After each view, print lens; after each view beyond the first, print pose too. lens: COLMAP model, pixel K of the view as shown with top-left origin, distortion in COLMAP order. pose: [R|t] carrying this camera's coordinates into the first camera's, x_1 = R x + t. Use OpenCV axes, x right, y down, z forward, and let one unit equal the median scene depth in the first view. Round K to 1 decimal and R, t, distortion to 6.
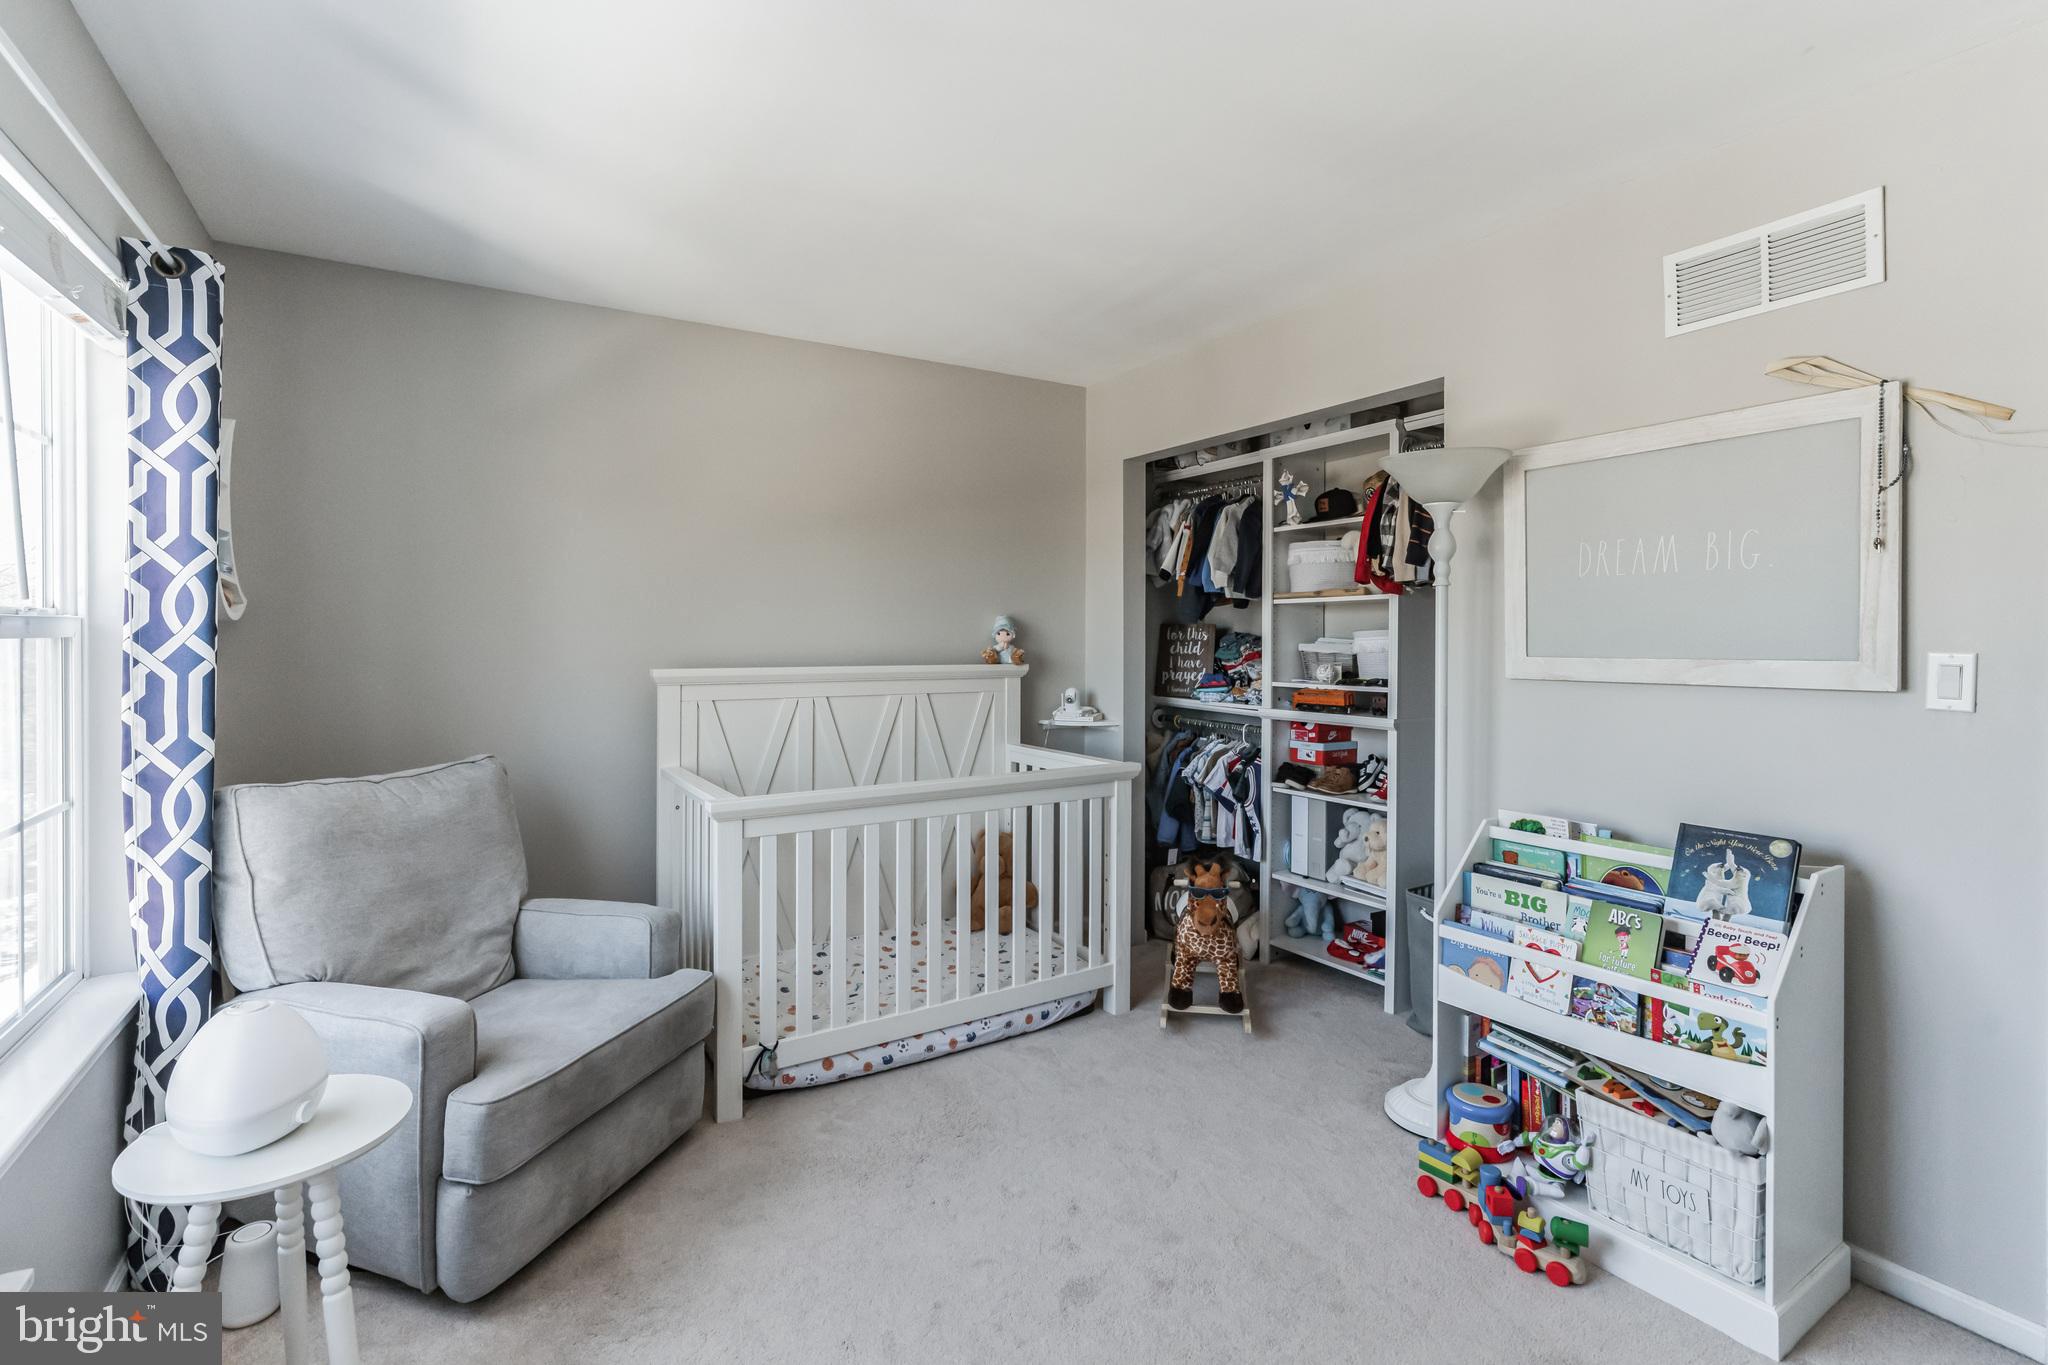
lens RADIAL K [[925.5, 0, 1022.4], [0, 925.5, 651.1], [0, 0, 1]] dist [-0.003703, -0.000063]
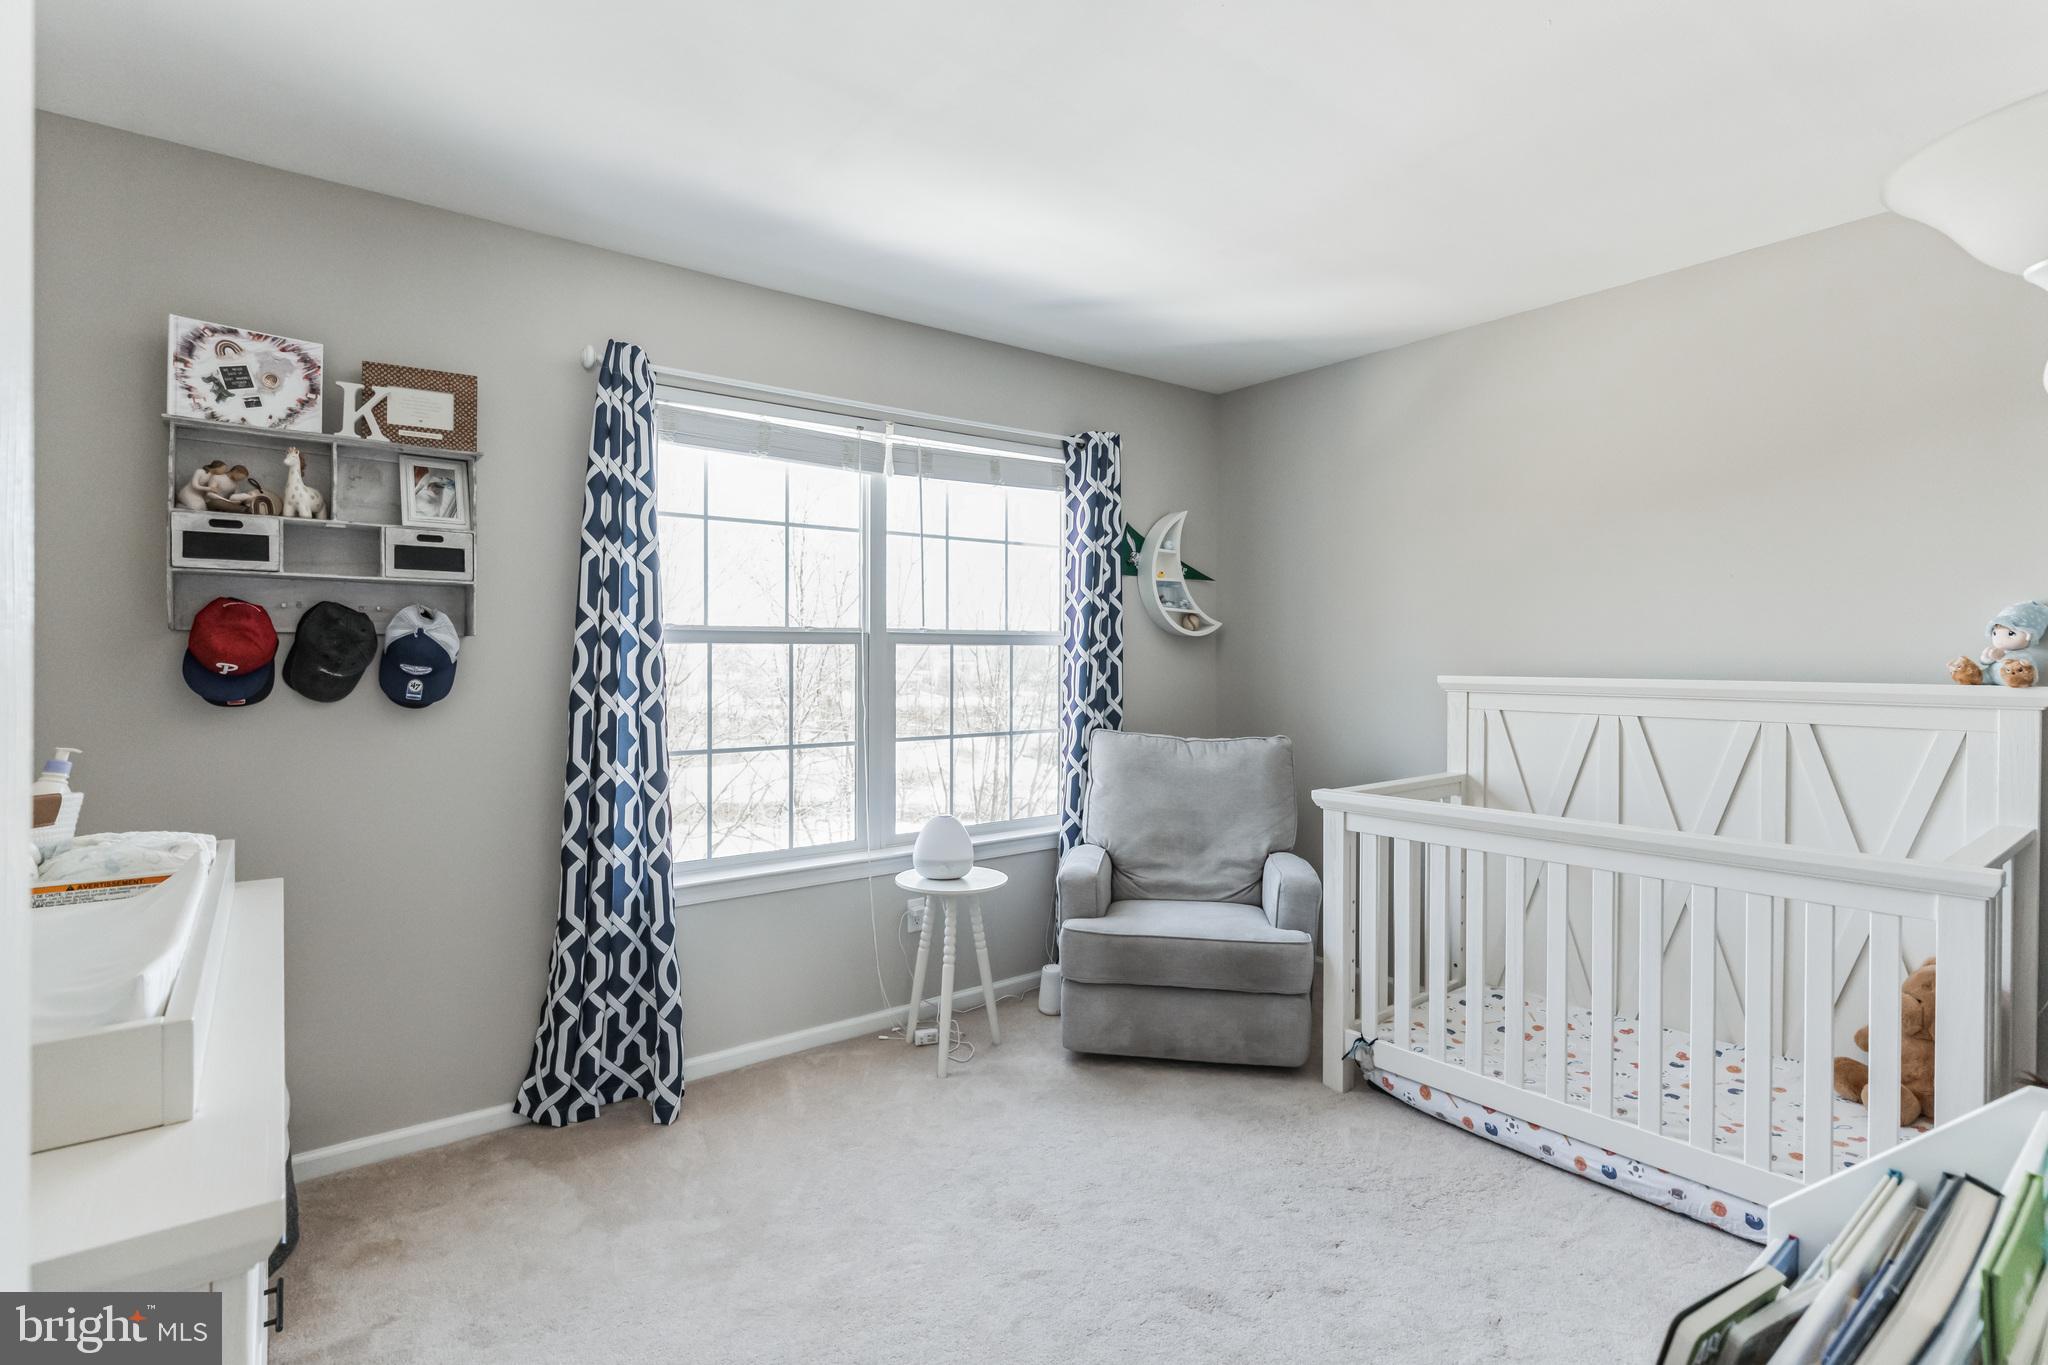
lens RADIAL K [[993.6, 0, 1026.5], [0, 993.6, 662.0], [0, 0, 1]] dist [0.001677, 0.000162]
pose [[0.118937, 0.004613, -0.992891, 0.808075], [-0.017352, 0.999846, 0.002567, 0.012915], [0.992750, 0.016923, 0.118999, 0.506250]]
